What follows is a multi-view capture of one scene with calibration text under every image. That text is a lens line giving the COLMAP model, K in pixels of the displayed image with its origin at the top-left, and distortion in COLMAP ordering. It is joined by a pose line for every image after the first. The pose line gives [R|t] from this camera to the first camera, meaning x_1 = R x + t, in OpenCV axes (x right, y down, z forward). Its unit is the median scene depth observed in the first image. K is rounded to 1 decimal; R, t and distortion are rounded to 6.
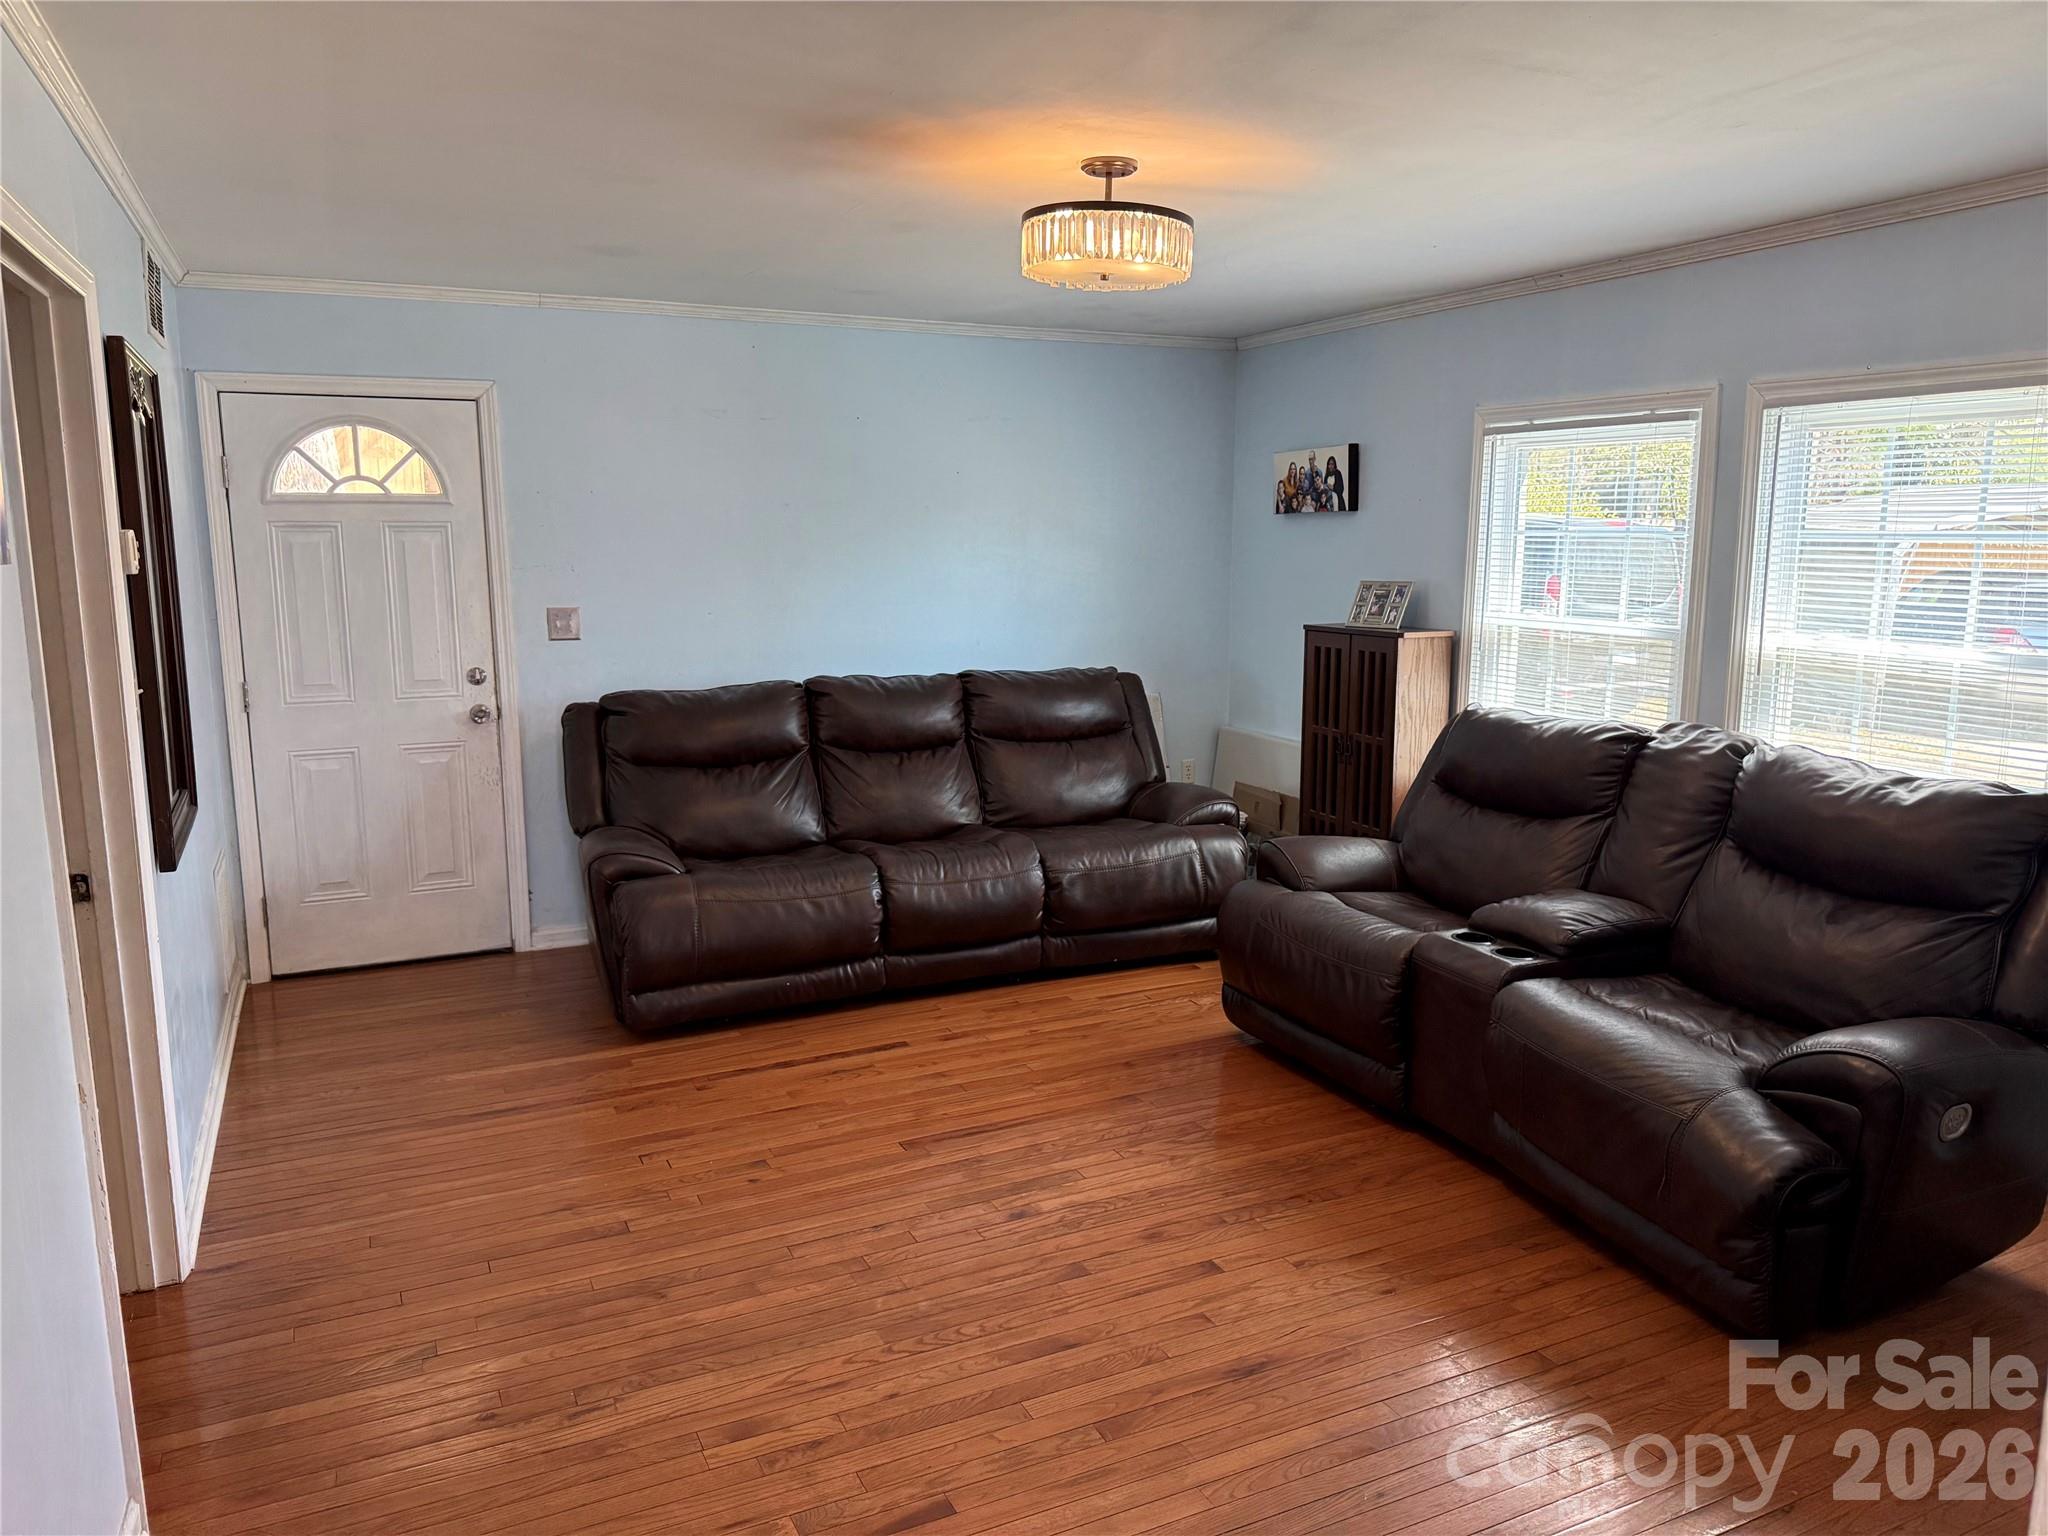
lens RADIAL K [[1440.5, 0, 1019.0], [0, 1440.5, 764.1], [0, 0, 1]] dist [0.059687, -0.067009]
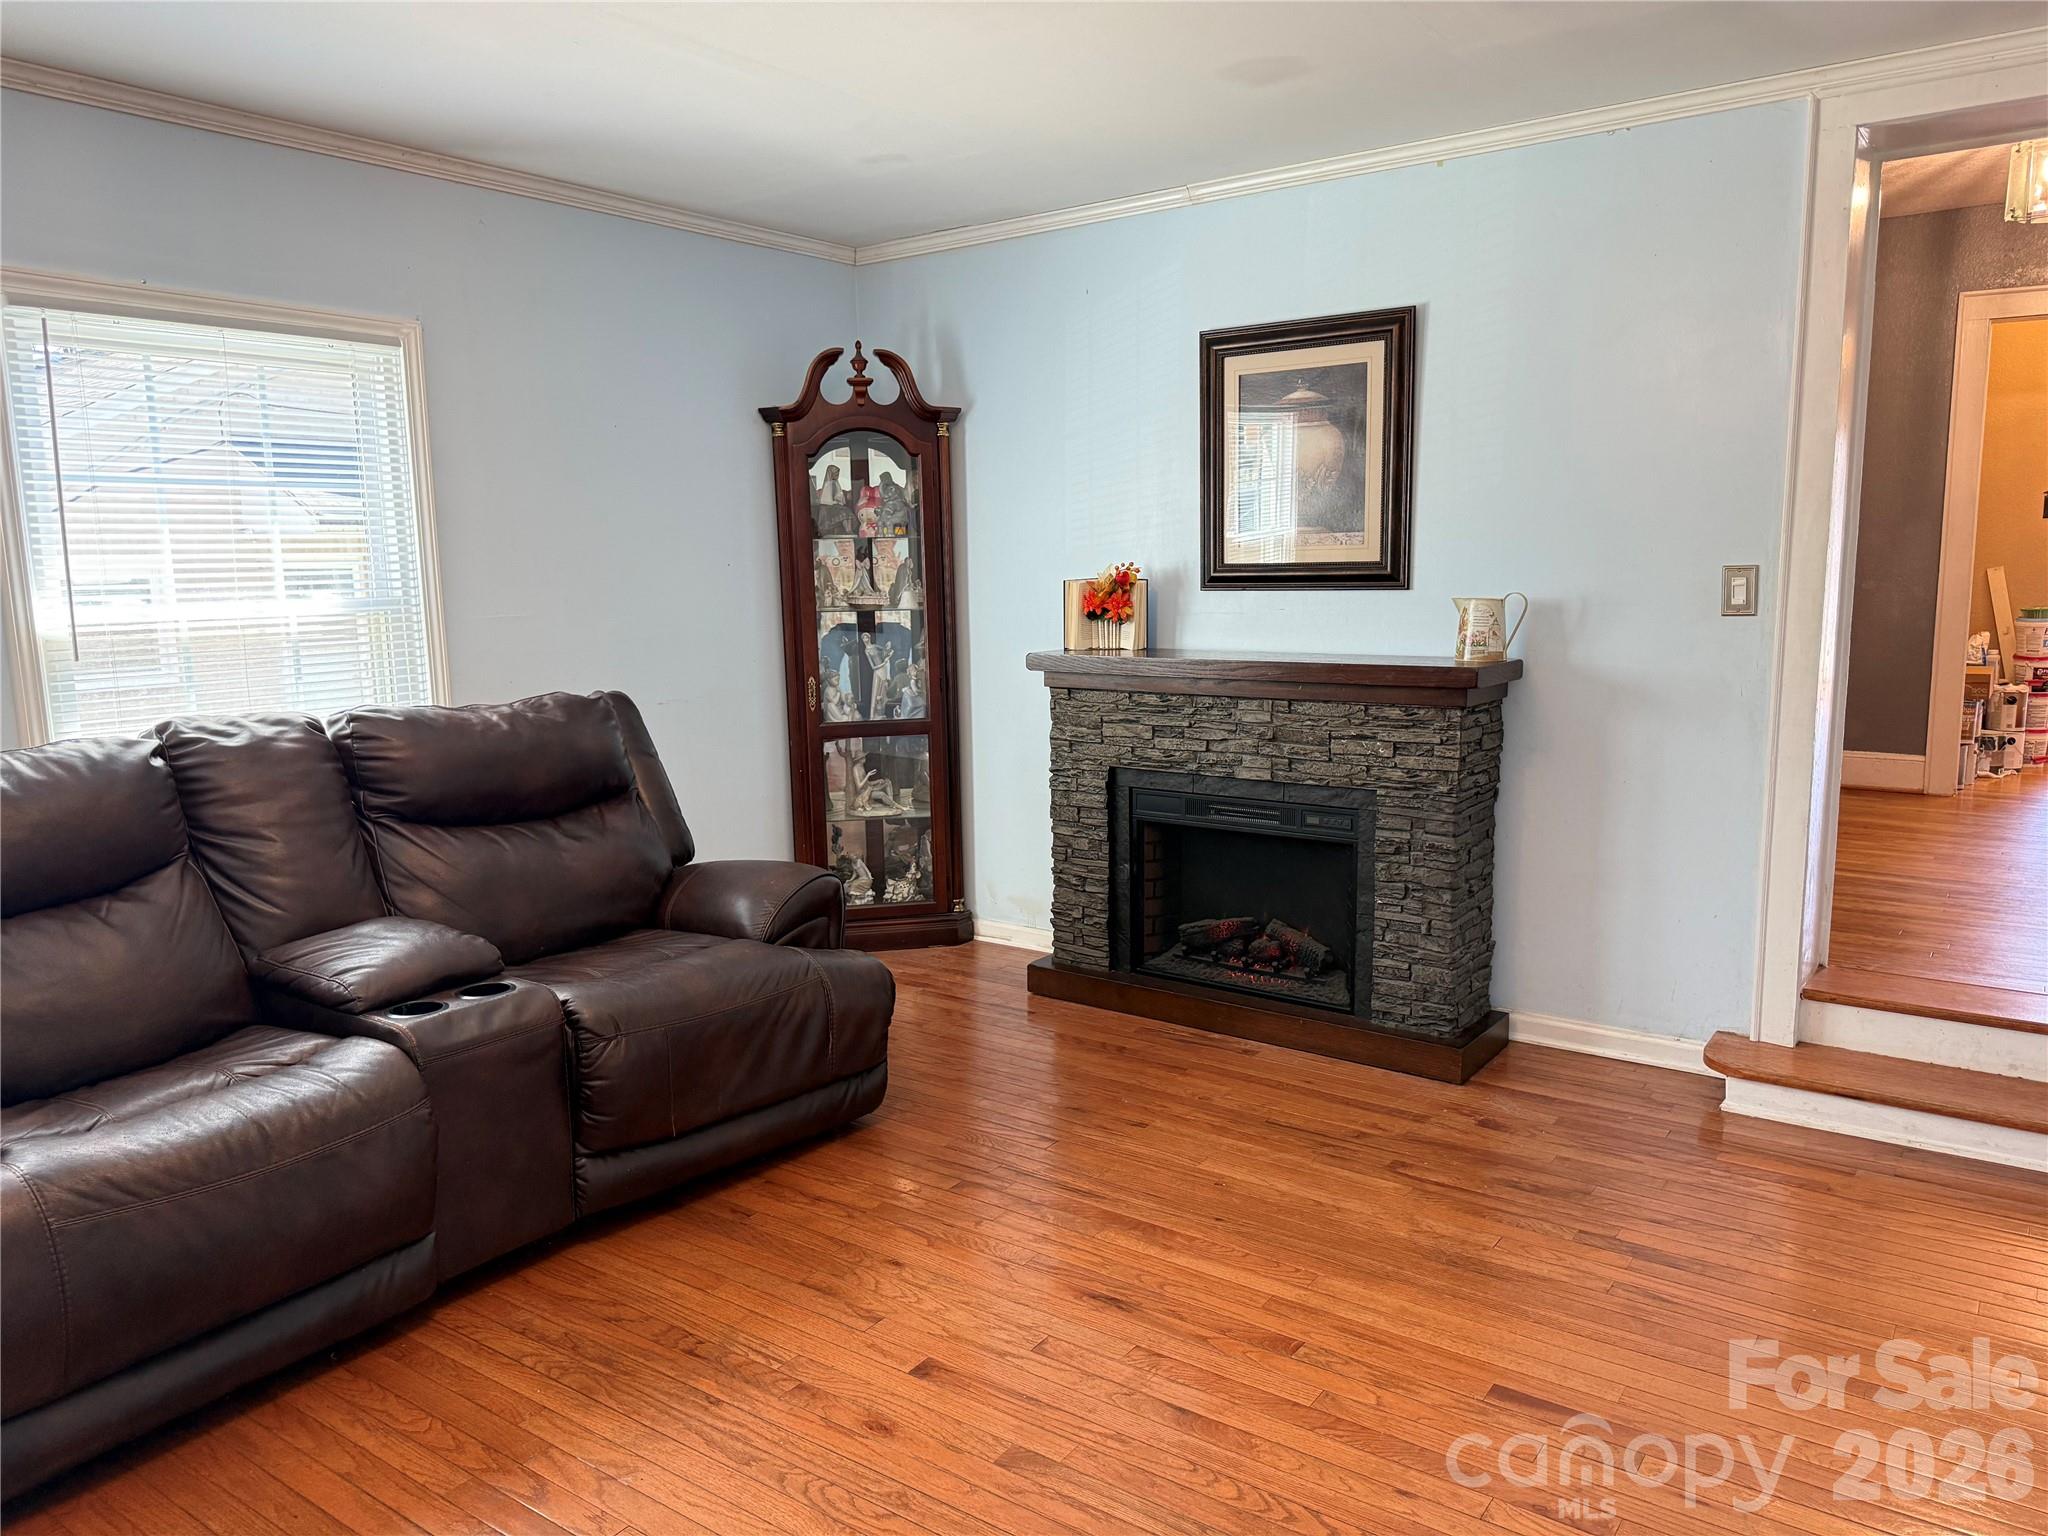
lens RADIAL K [[1440.5, 0, 1031.0], [0, 1440.5, 772.0], [0, 0, 1]] dist [0.059687, -0.067009]
pose [[-0.478517, -0.126404, 0.868932, -0.526640], [0.161122, 0.960142, 0.228402, -0.130272], [-0.863169, 0.249298, -0.439078, 1.193827]]
